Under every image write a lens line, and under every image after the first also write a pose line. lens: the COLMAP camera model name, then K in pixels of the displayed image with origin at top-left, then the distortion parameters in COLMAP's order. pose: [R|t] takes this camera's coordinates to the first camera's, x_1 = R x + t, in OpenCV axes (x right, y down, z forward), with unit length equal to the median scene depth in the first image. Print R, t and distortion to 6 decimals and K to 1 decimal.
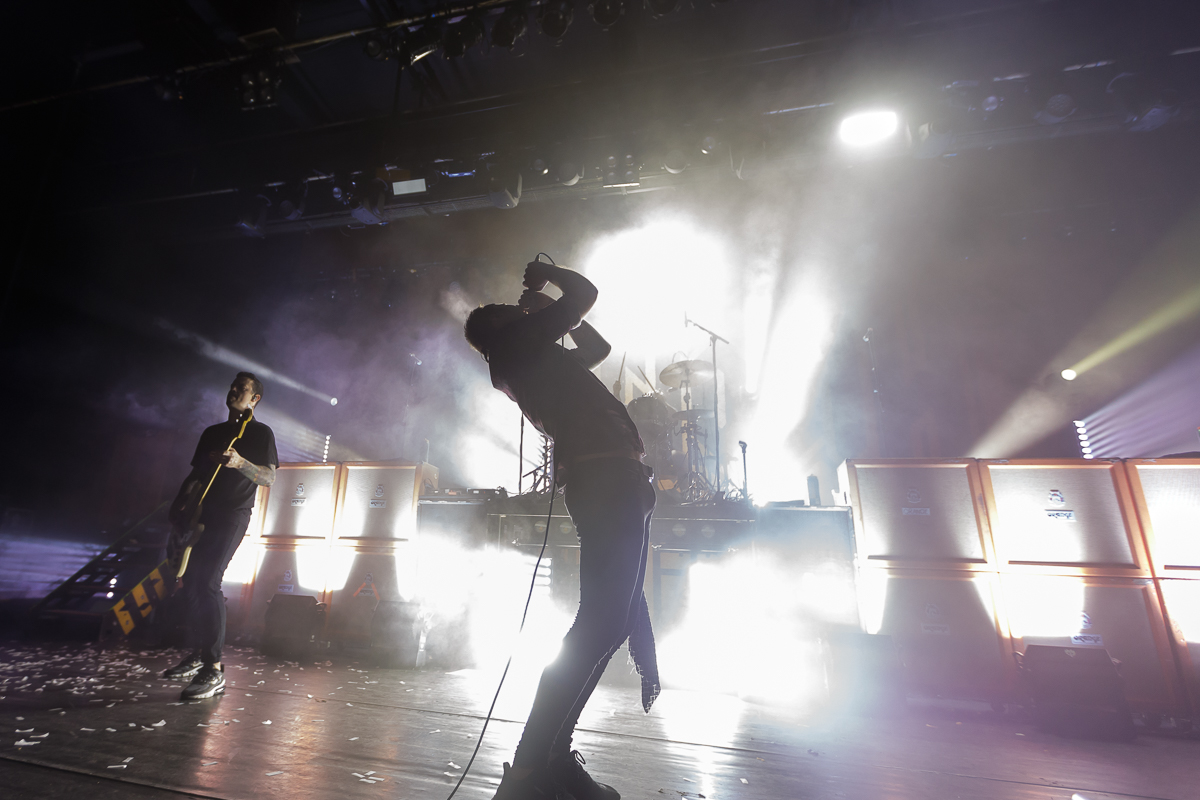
lens RADIAL K [[556.7, 0, 583.0], [0, 556.7, 376.5], [0, 0, 1]] dist [0.006983, -0.000725]
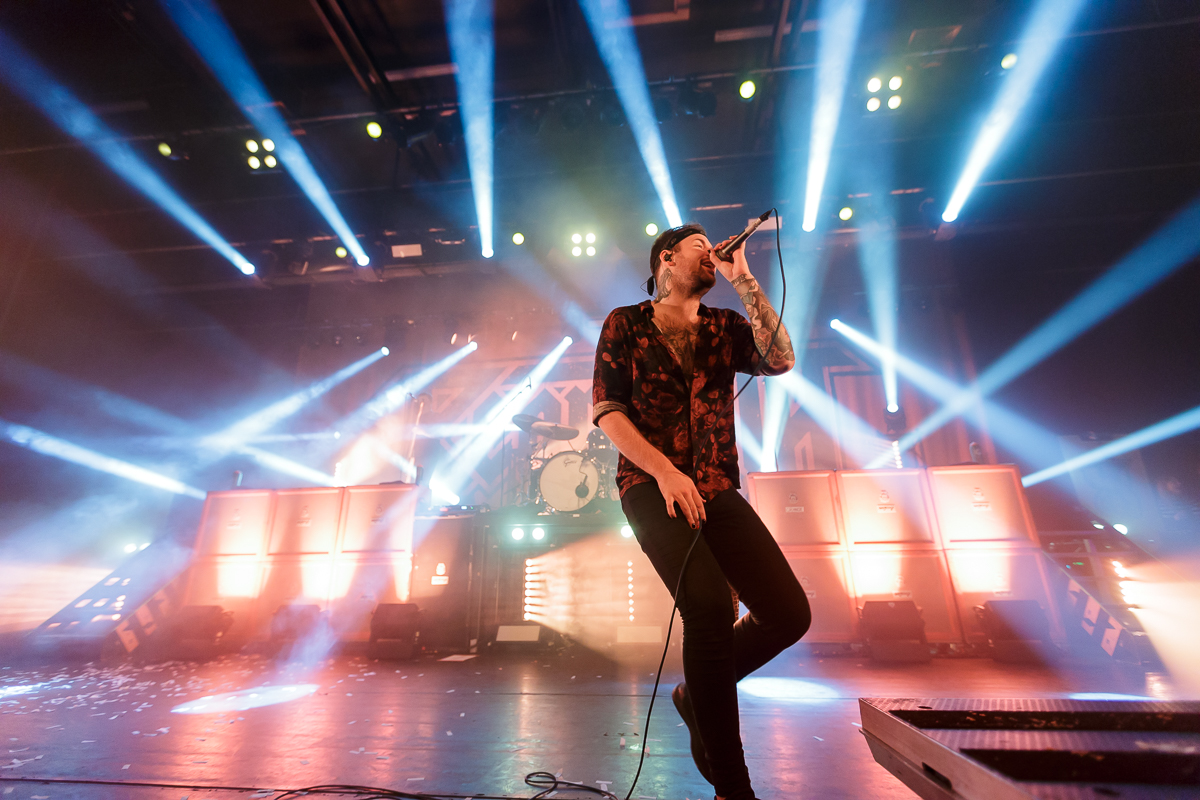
lens RADIAL K [[556.7, 0, 592.4], [0, 556.7, 394.0], [0, 0, 1]] dist [0.006983, -0.000725]
pose [[0.979926, 0.001861, 0.199354, -0.157713], [-0.007460, 0.999598, 0.027340, -0.072617], [-0.199223, -0.028278, 0.979546, -0.222810]]
